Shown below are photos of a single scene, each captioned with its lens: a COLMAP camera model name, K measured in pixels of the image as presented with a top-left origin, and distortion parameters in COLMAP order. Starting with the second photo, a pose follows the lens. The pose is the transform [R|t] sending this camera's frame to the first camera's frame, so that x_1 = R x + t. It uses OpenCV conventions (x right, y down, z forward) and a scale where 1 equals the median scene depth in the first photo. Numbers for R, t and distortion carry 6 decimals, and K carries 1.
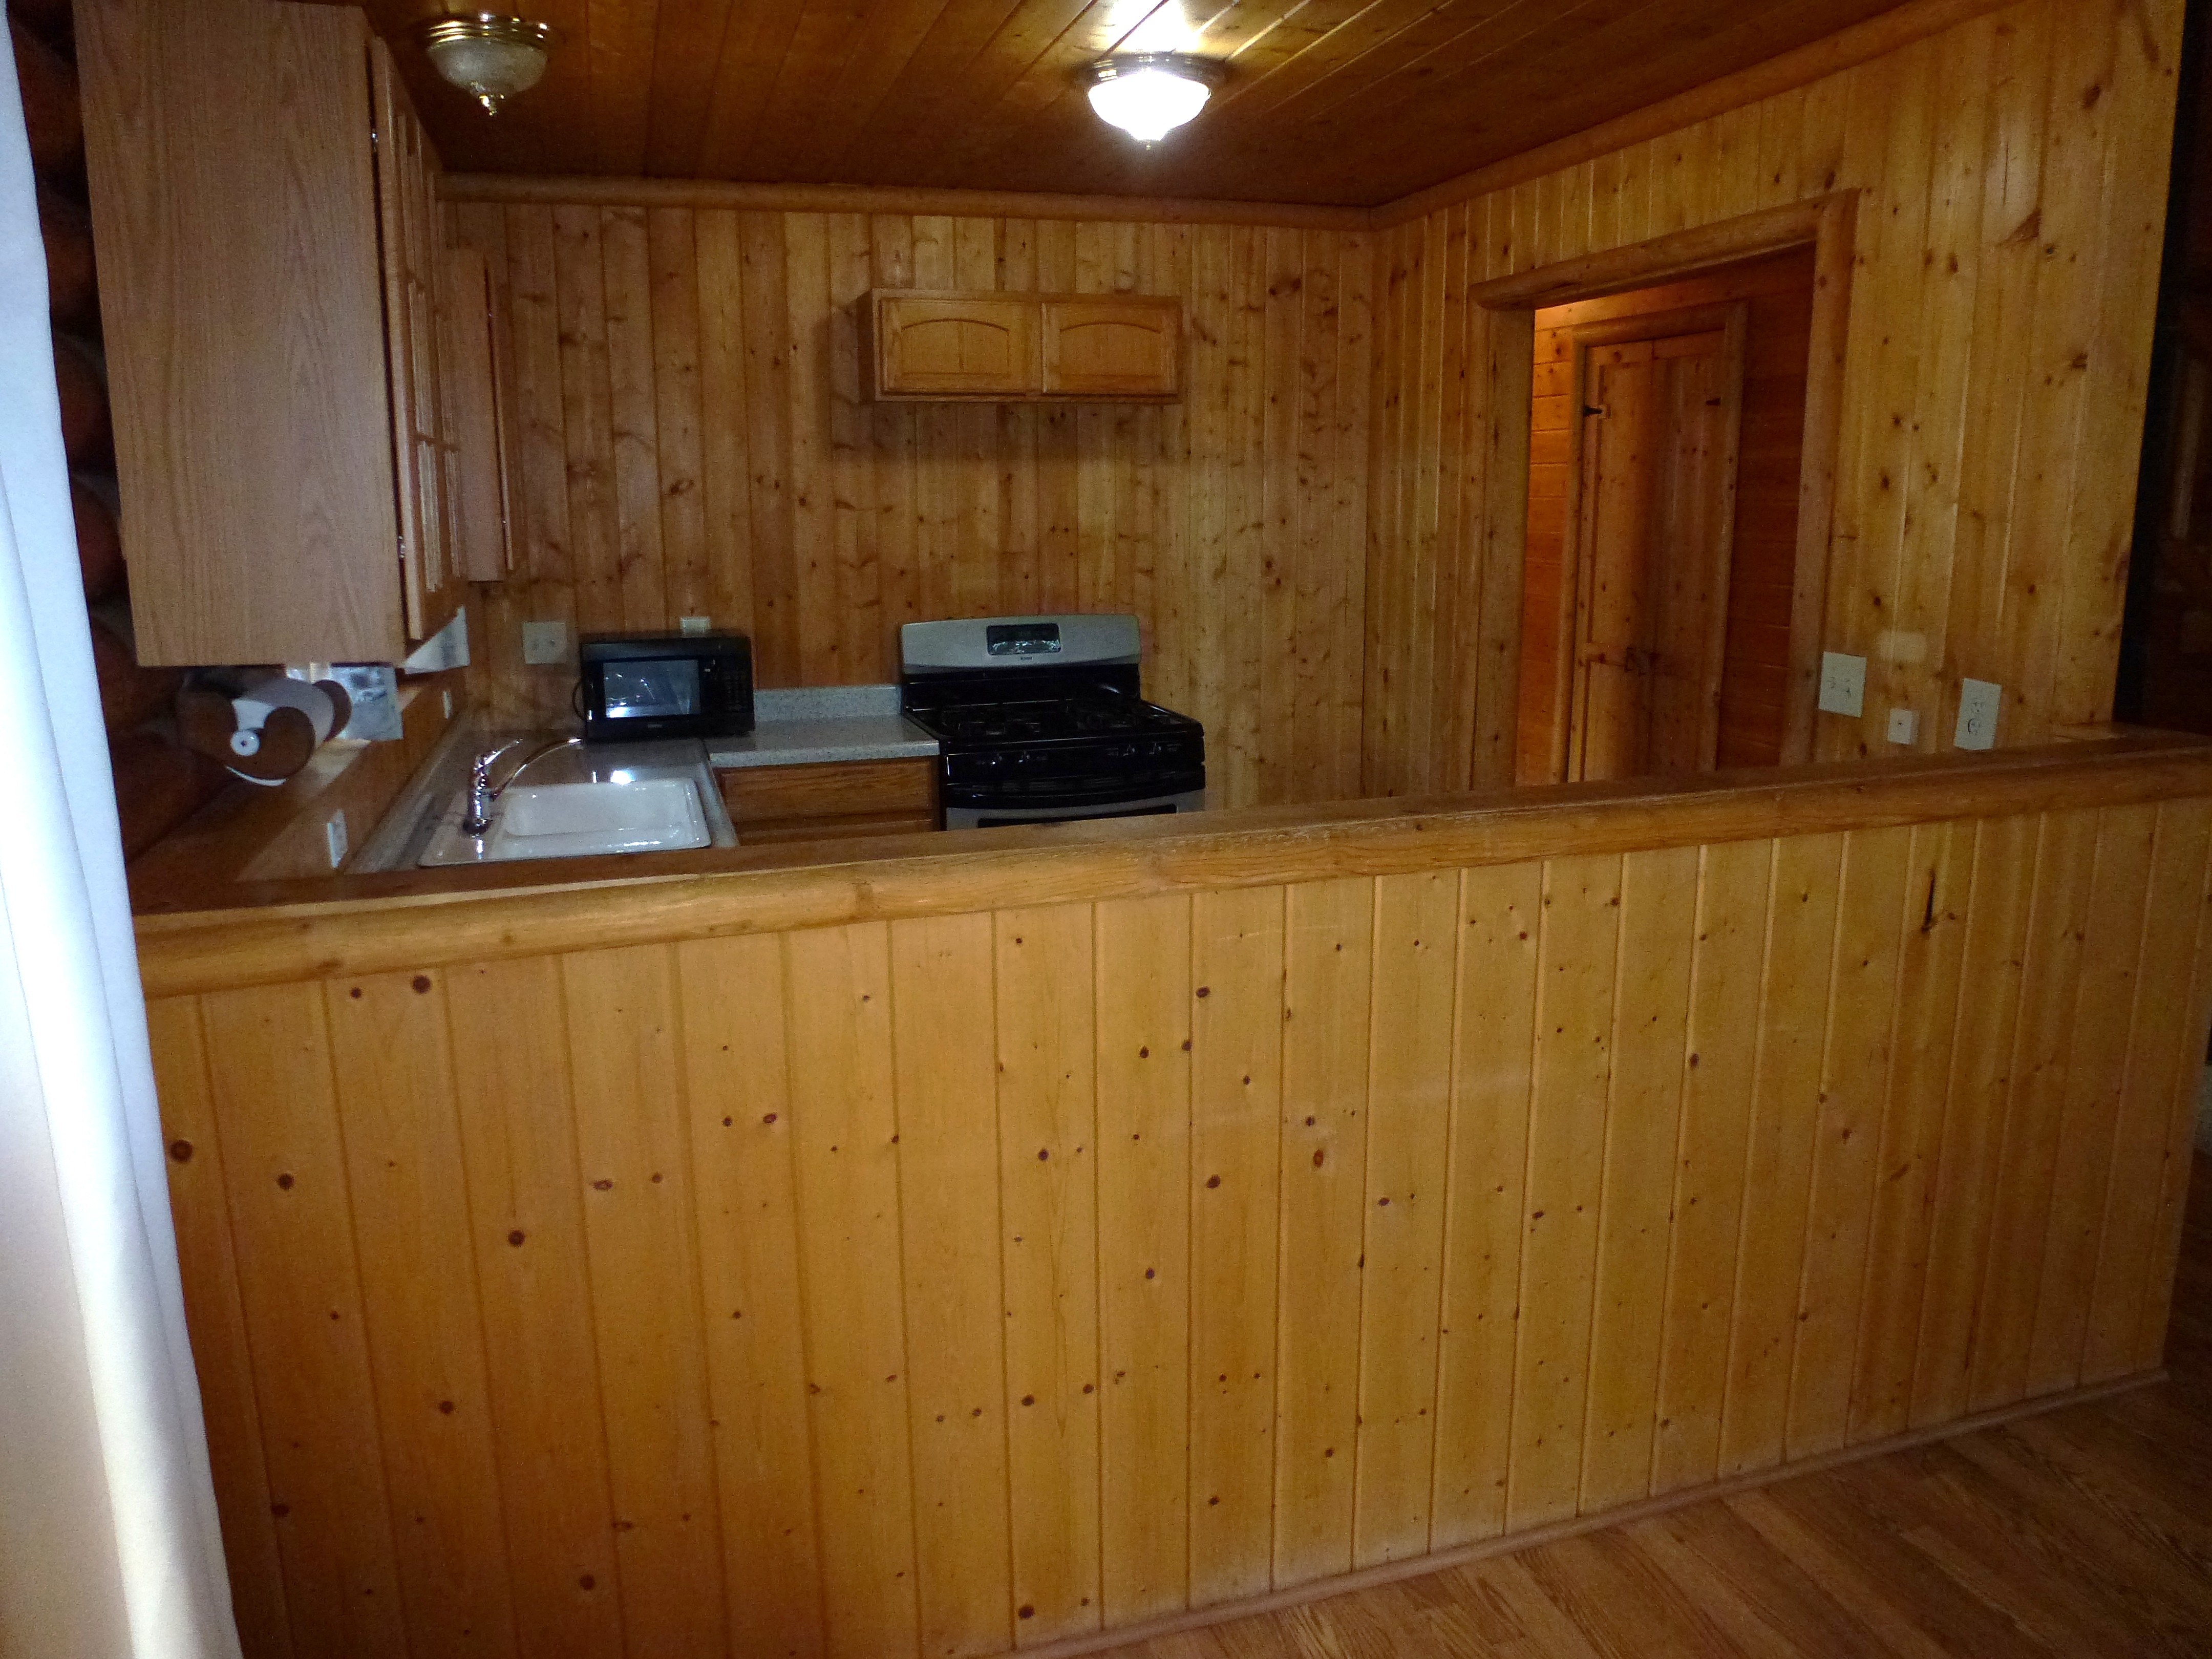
lens RADIAL K [[1596.7, 0, 1095.2], [0, 1596.7, 849.3], [0, 0, 1]] dist [-0.060095, 0.023881]
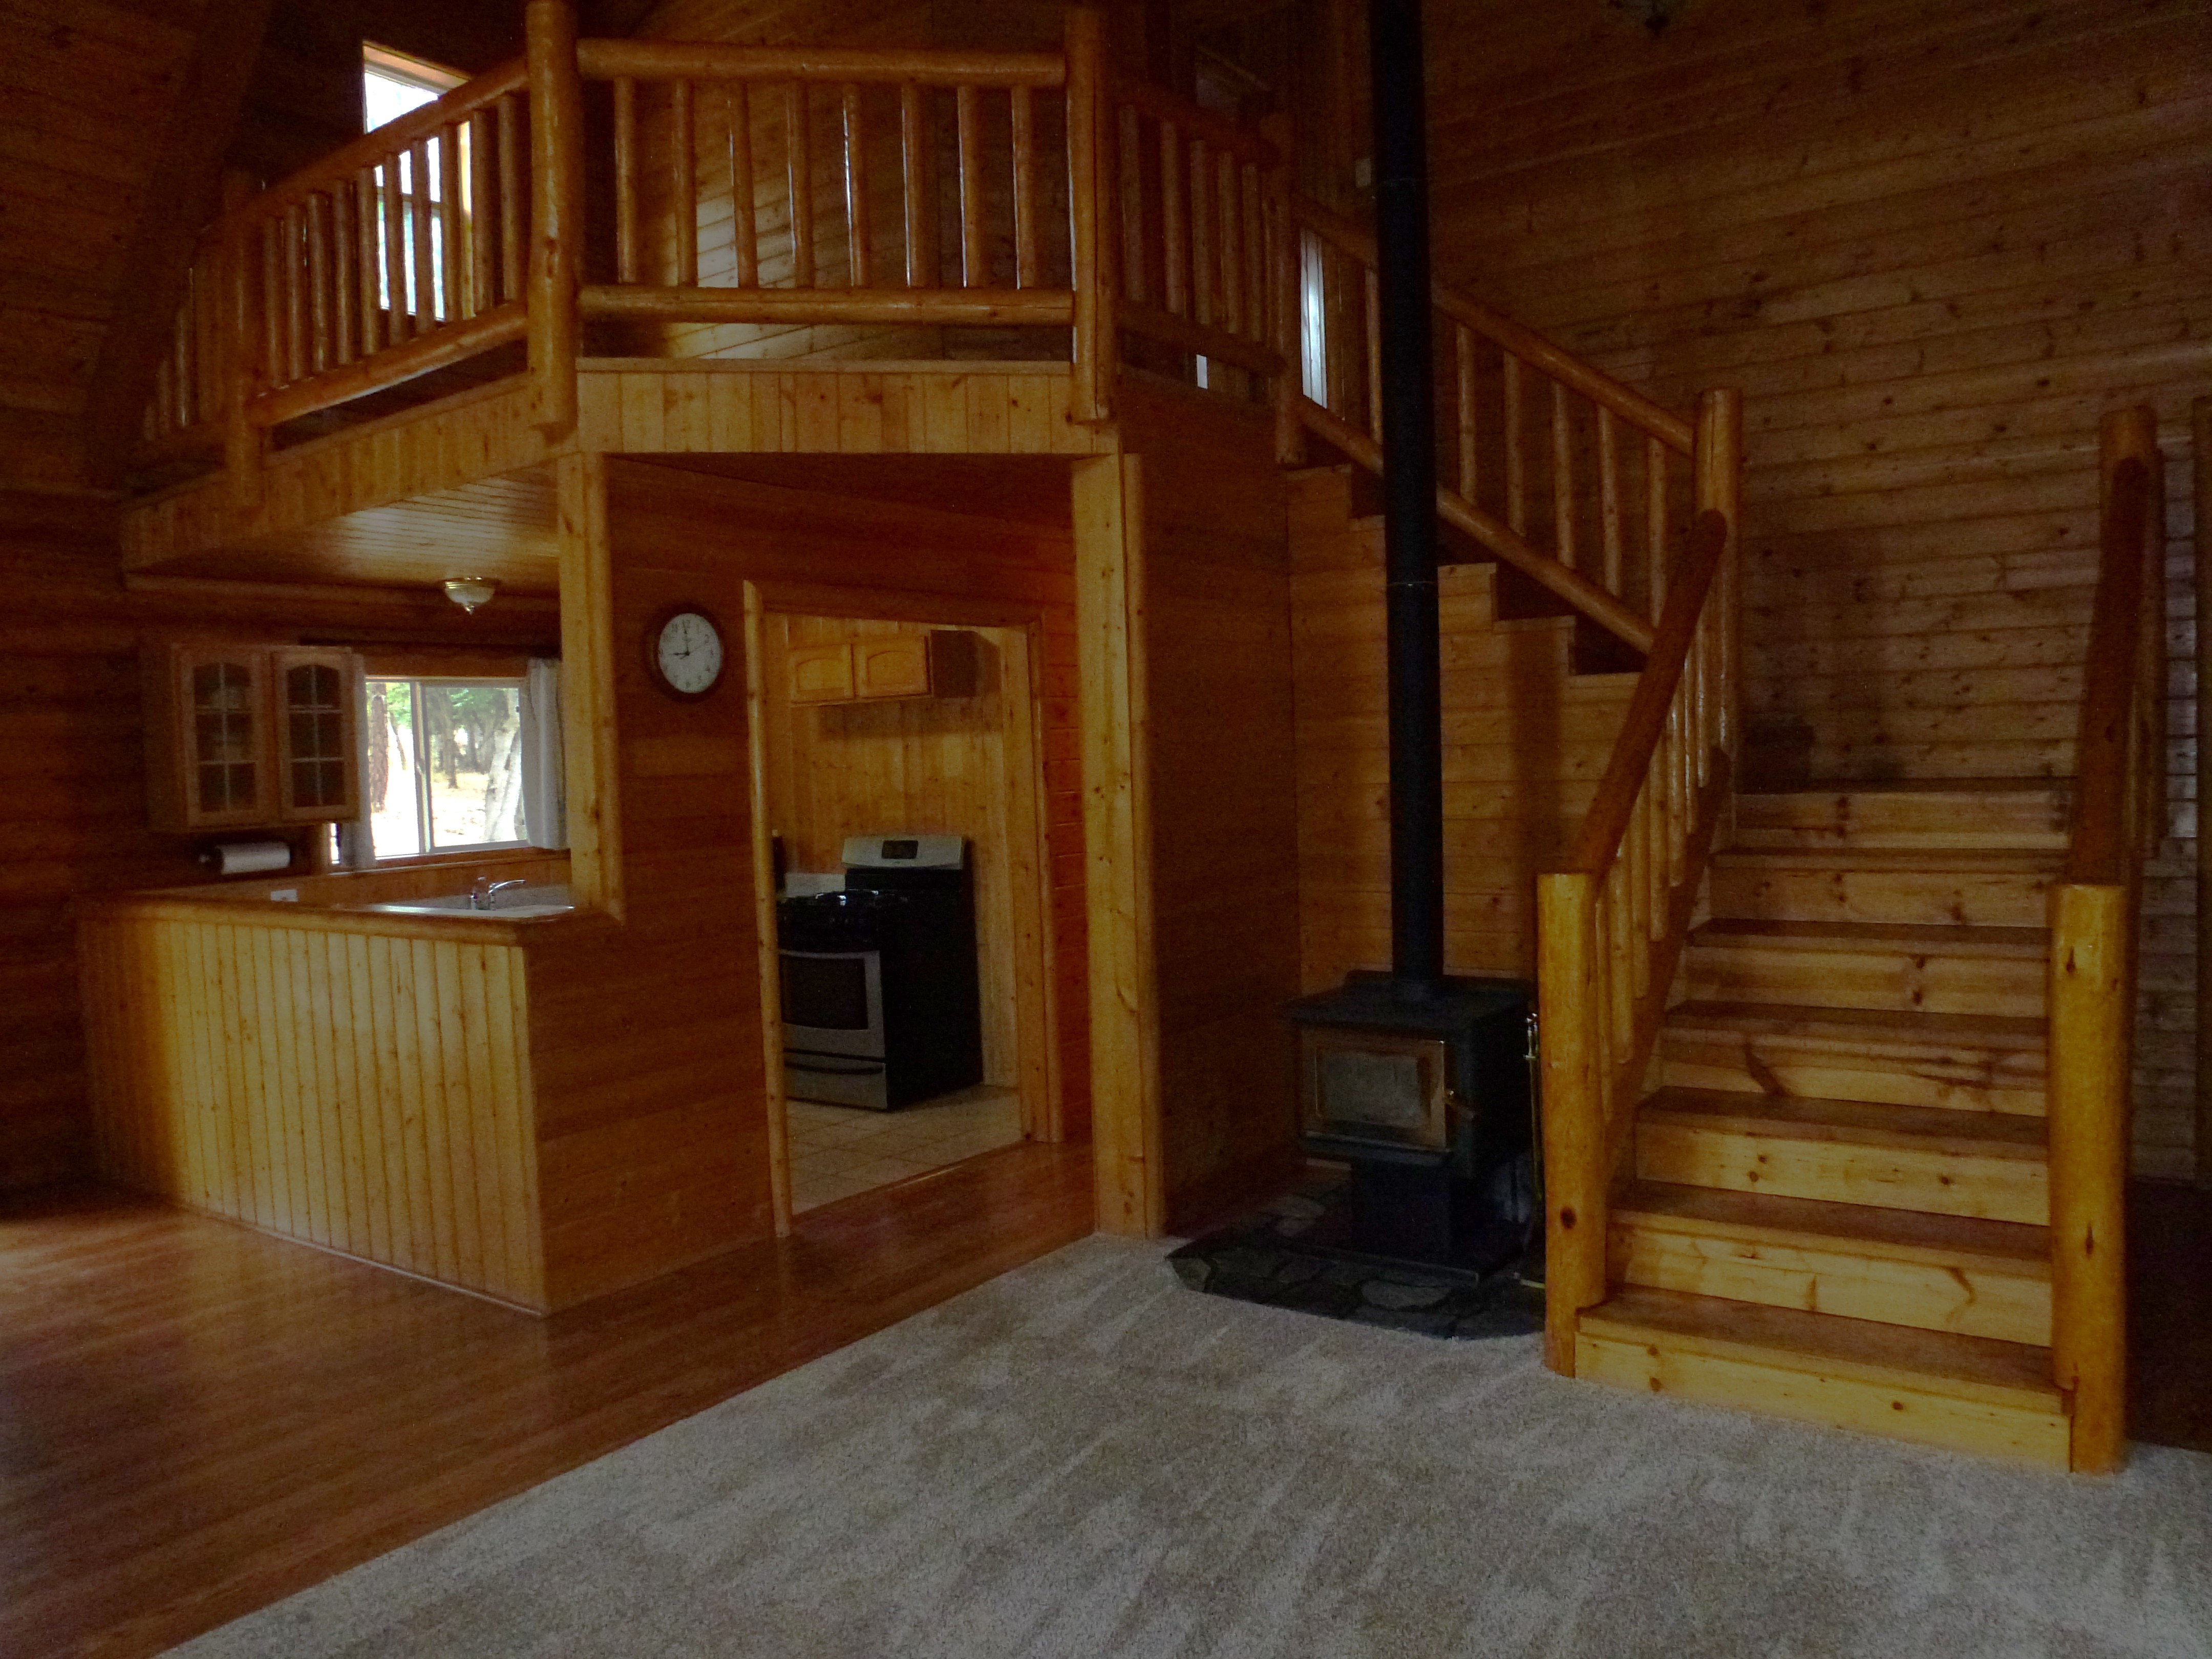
lens RADIAL K [[1596.7, 0, 1114.0], [0, 1596.7, 846.1], [0, 0, 1]] dist [-0.060095, 0.023881]
pose [[0.608706, 0.033070, -0.792707, 1.314947], [-0.139607, 0.988006, -0.065984, -0.062715], [0.781017, 0.150832, 0.606022, 0.225539]]
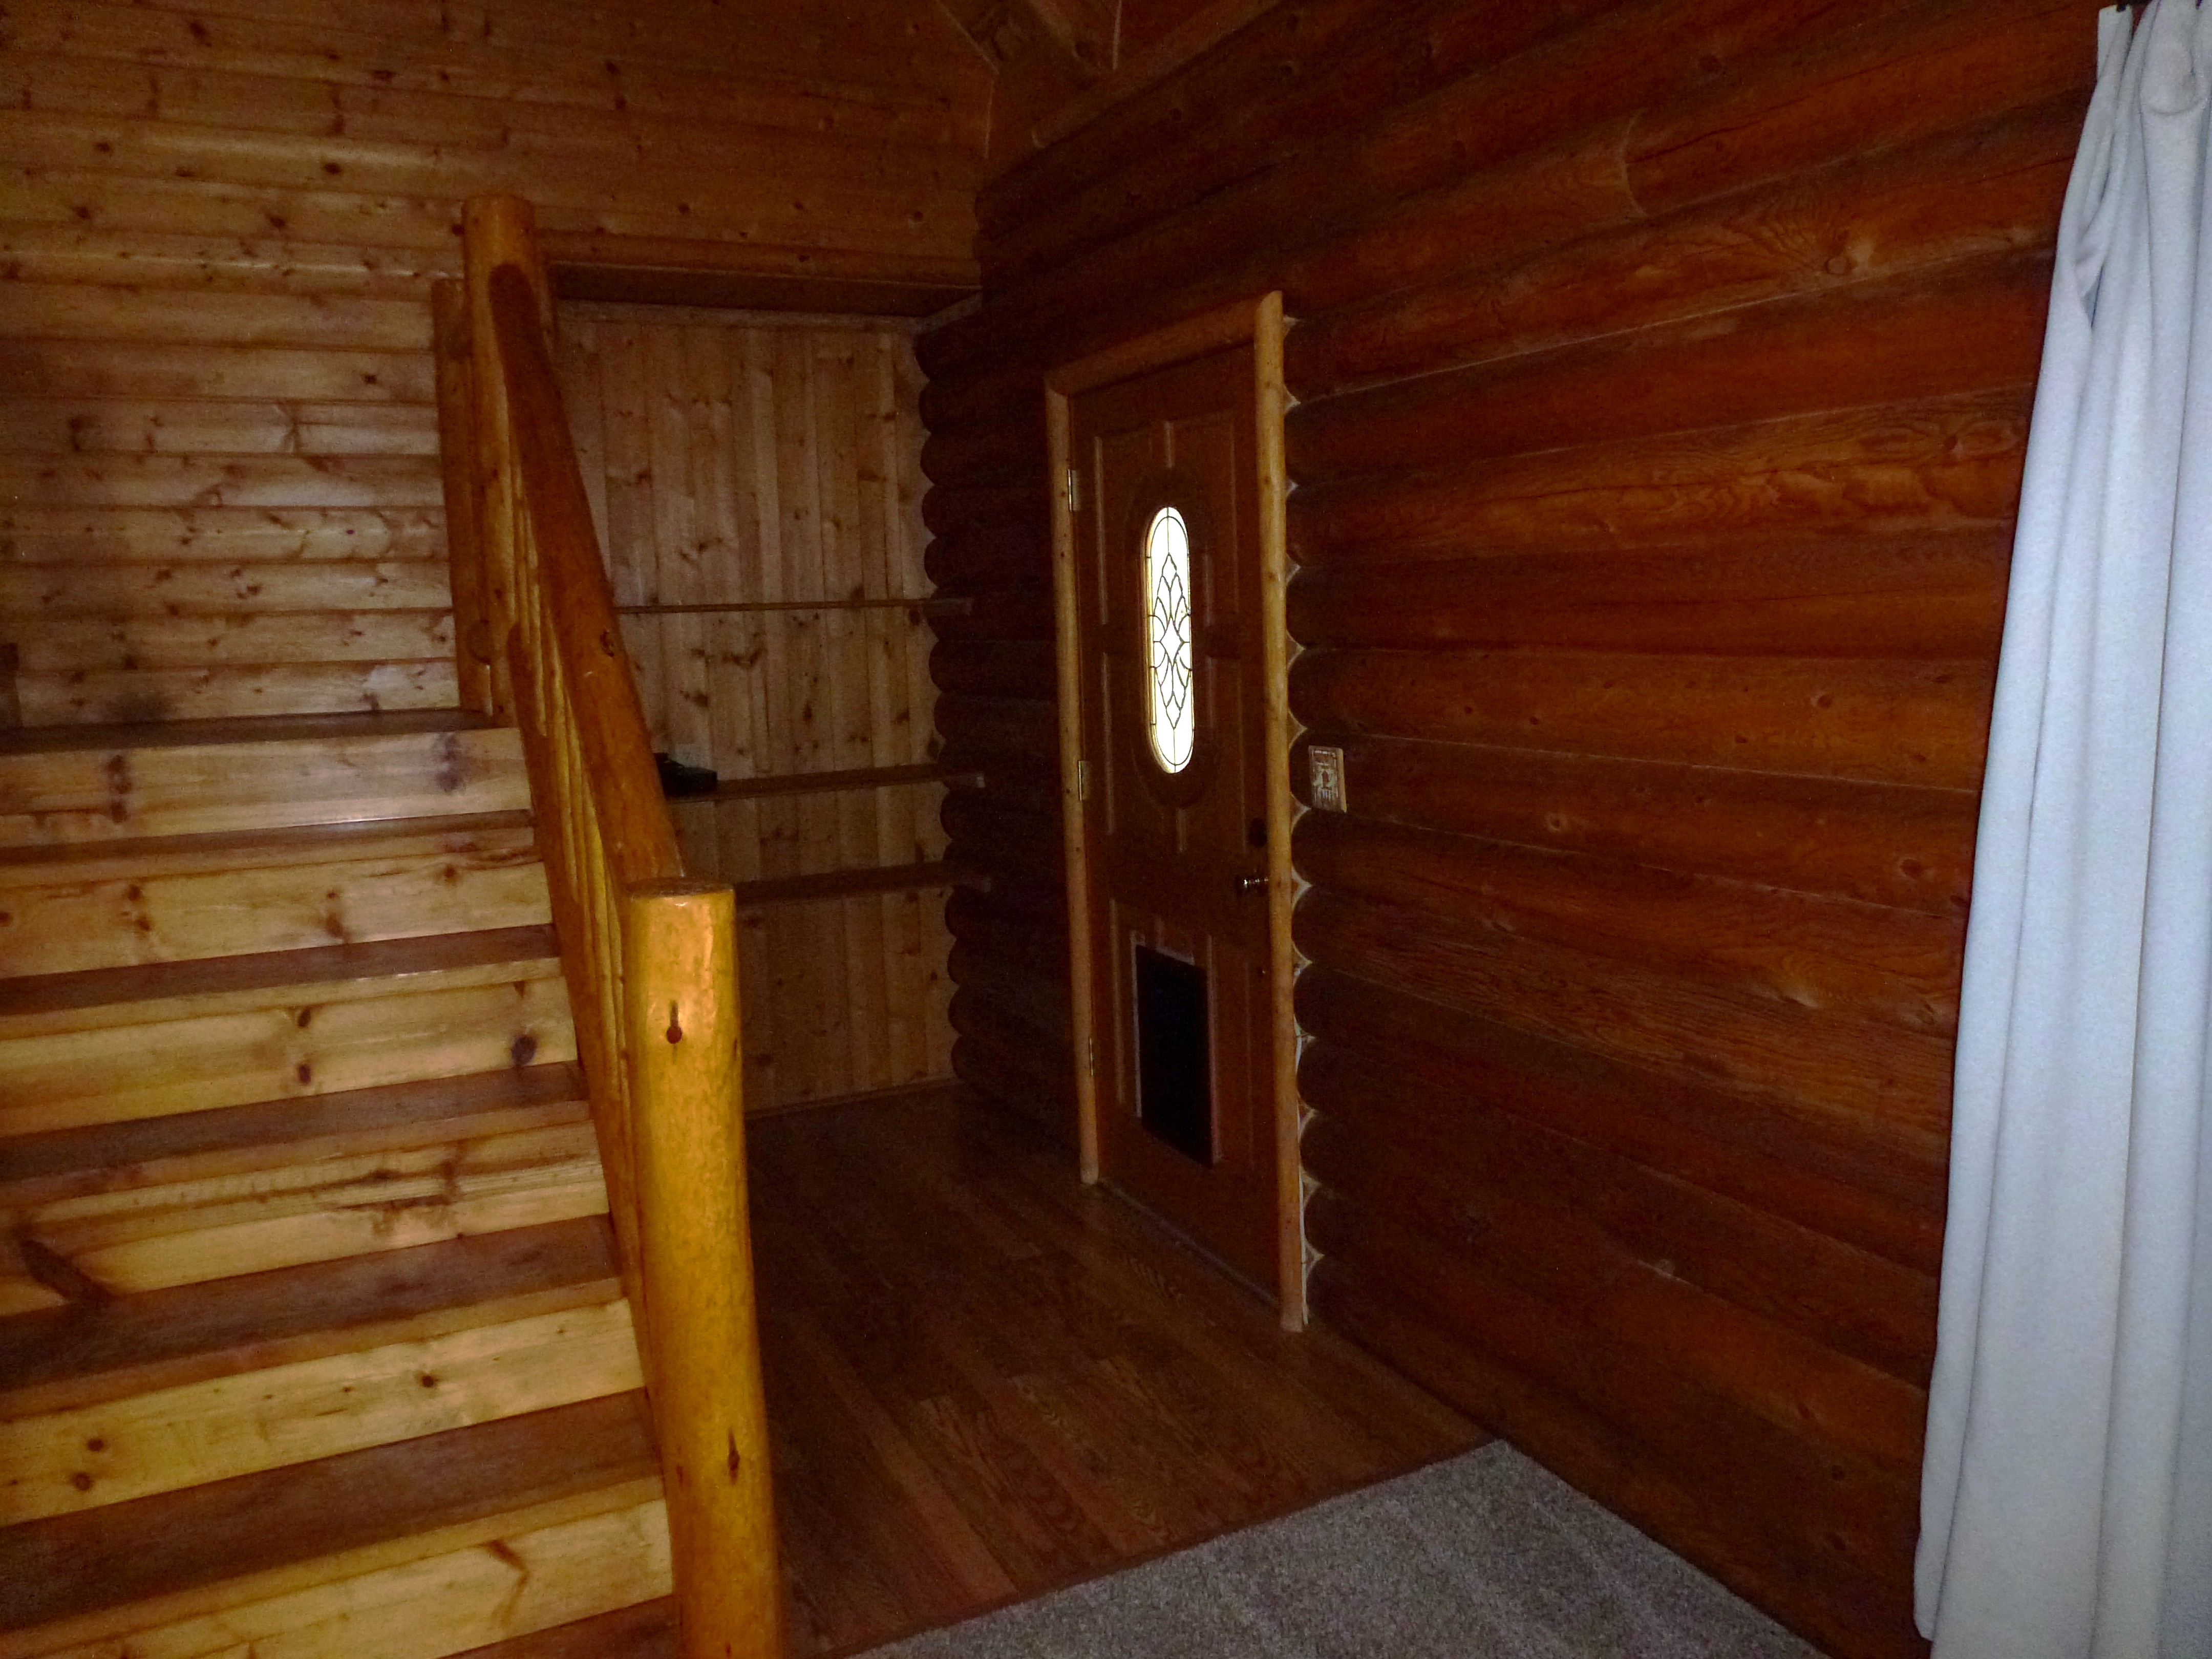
lens RADIAL K [[1596.7, 0, 1113.0], [0, 1596.7, 837.2], [0, 0, 1]] dist [-0.060095, 0.023881]
pose [[0.986622, -0.037549, 0.158642, 1.096200], [0.050969, 0.995378, -0.081388, -0.120808], [-0.154853, 0.088385, 0.983976, 0.520729]]
